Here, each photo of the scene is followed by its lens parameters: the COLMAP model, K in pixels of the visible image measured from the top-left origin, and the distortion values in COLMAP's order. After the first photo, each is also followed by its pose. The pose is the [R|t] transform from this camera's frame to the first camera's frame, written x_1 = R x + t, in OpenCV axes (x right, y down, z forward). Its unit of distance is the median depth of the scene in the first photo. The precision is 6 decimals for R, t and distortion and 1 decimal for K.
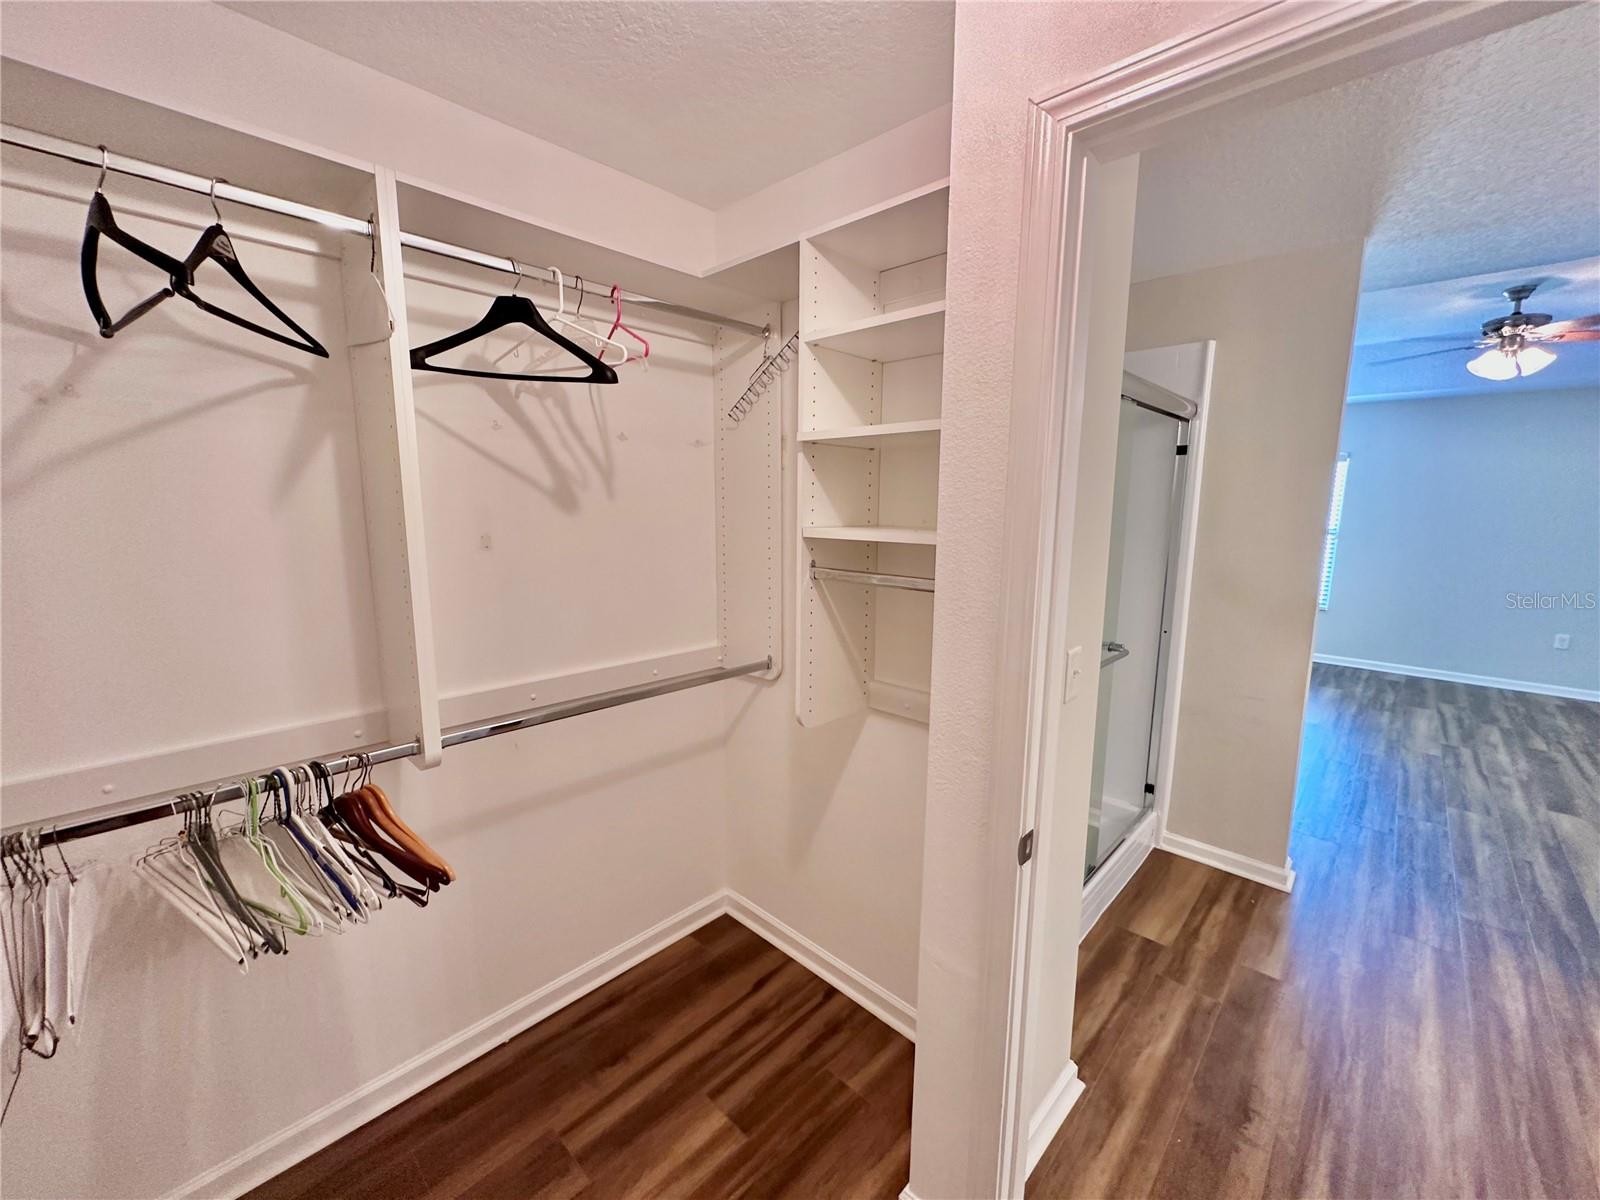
lens RADIAL K [[637.0, 0, 796.3], [0, 637.0, 602.4], [0, 0, 1]] dist [-0.001262, 0.000009]
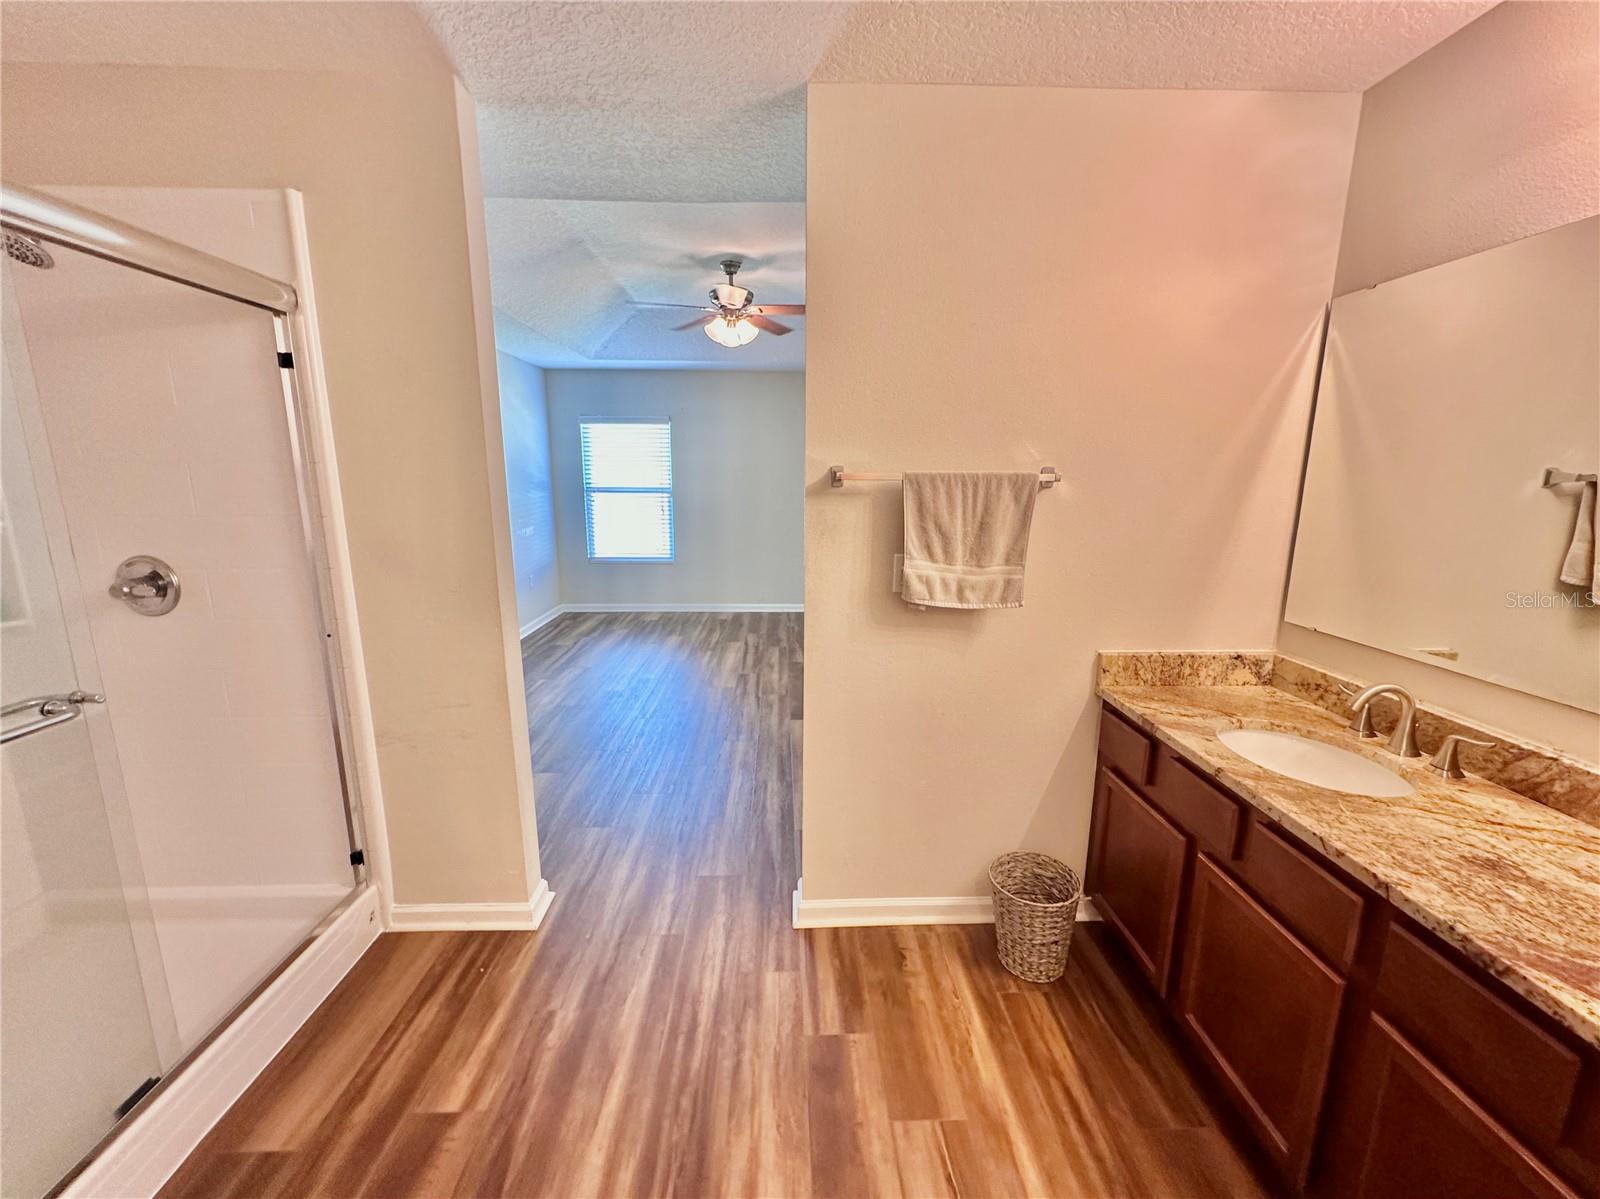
lens RADIAL K [[649.3, 0, 797.1], [0, 649.3, 598.3], [0, 0, 1]] dist [0.001568, 0.000314]
pose [[0.703550, -0.140403, 0.696638, 0.344851], [0.114905, 0.989865, 0.083456, 0.005497], [-0.701294, 0.021332, 0.712552, 0.117528]]
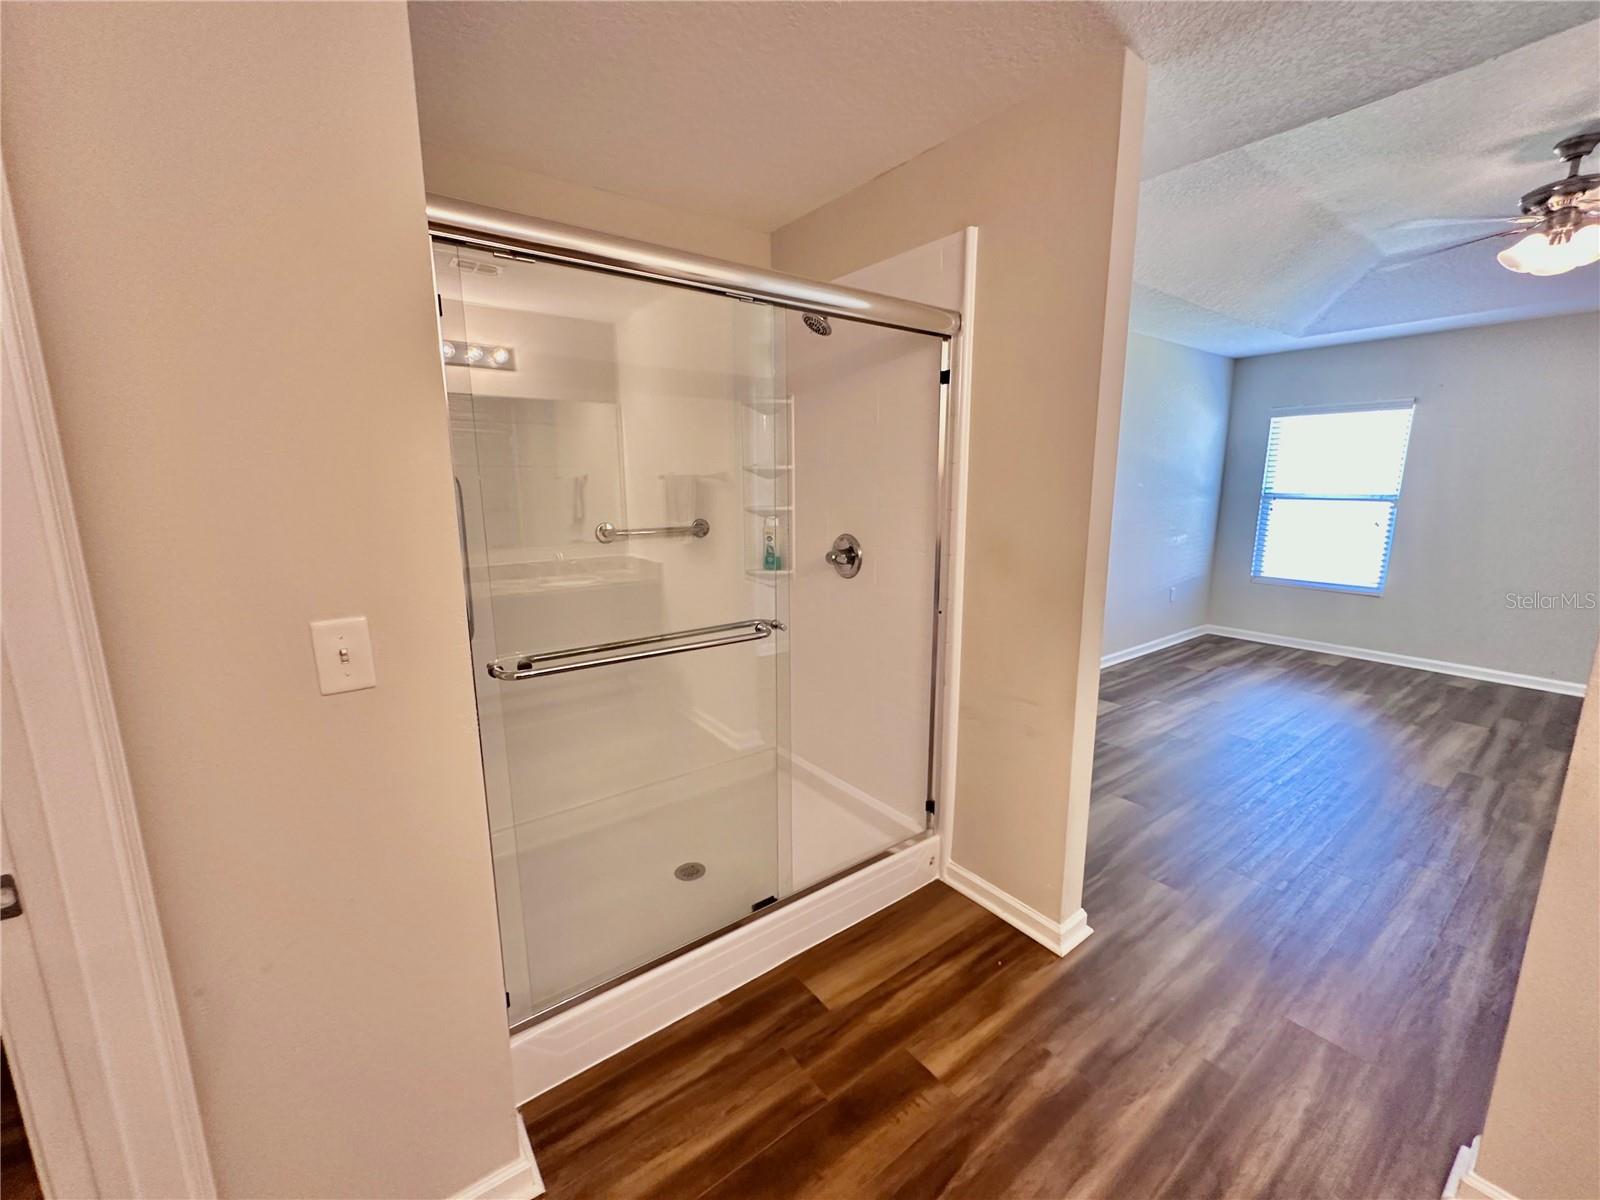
lens RADIAL K [[640.4, 0, 800.0], [0, 640.4, 600.0], [0, 0, 1]] dist [-0.000170, -0.000103]
pose [[0.986365, 0.018658, -0.163510, 0.409316], [-0.014476, 0.999538, 0.026731, 0.010111], [0.163933, -0.024000, 0.986179, 0.142901]]
